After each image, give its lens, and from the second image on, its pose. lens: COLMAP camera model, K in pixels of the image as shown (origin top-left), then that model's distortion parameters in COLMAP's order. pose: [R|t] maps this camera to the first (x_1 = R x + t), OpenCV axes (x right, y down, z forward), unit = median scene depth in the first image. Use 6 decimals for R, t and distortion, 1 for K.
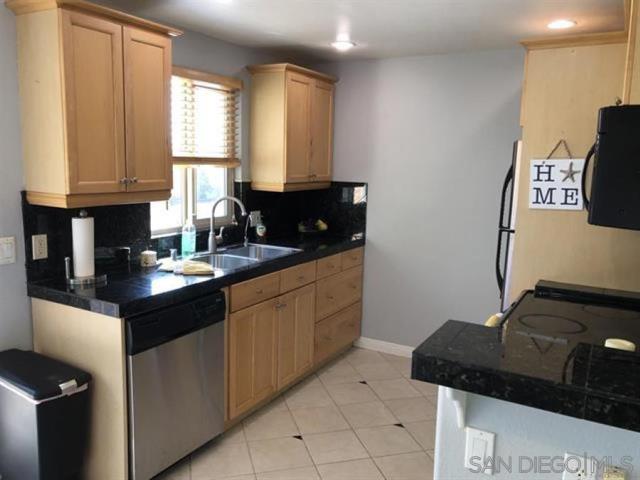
lens RADIAL K [[534.0, 0, 322.4], [0, 534.0, 238.2], [0, 0, 1]] dist [0.046251, -0.047441]
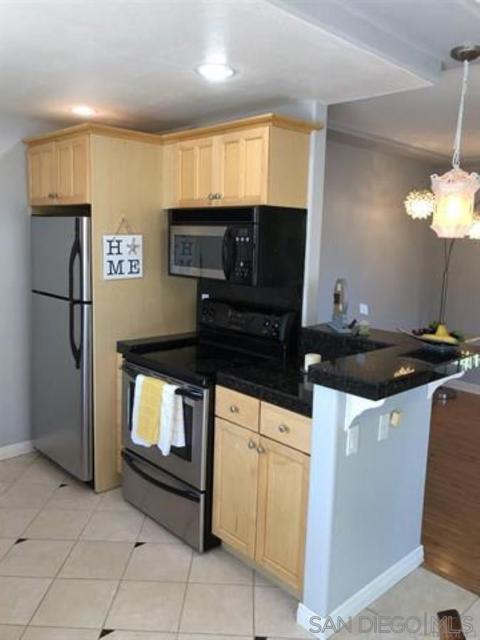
lens RADIAL K [[534.0, 0, 241.7], [0, 534.0, 317.3], [0, 0, 1]] dist [0.046251, -0.047441]
pose [[0.309509, -0.152548, 0.938580, -0.582125], [0.125673, 0.984952, 0.118643, -0.076627], [-0.942555, 0.081233, 0.324023, 0.397291]]
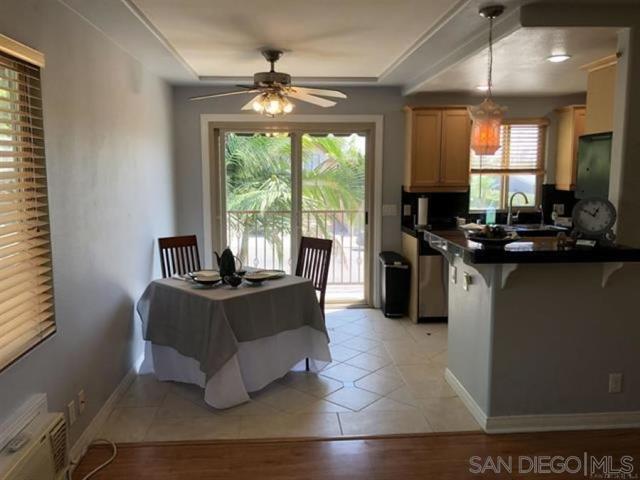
lens RADIAL K [[534.0, 0, 318.7], [0, 534.0, 239.9], [0, 0, 1]] dist [0.046251, -0.047441]
pose [[0.539996, 0.078777, -0.837973, 1.063356], [-0.105649, 0.994080, 0.025372, 0.110672], [0.835011, 0.074831, 0.545122, -0.497197]]
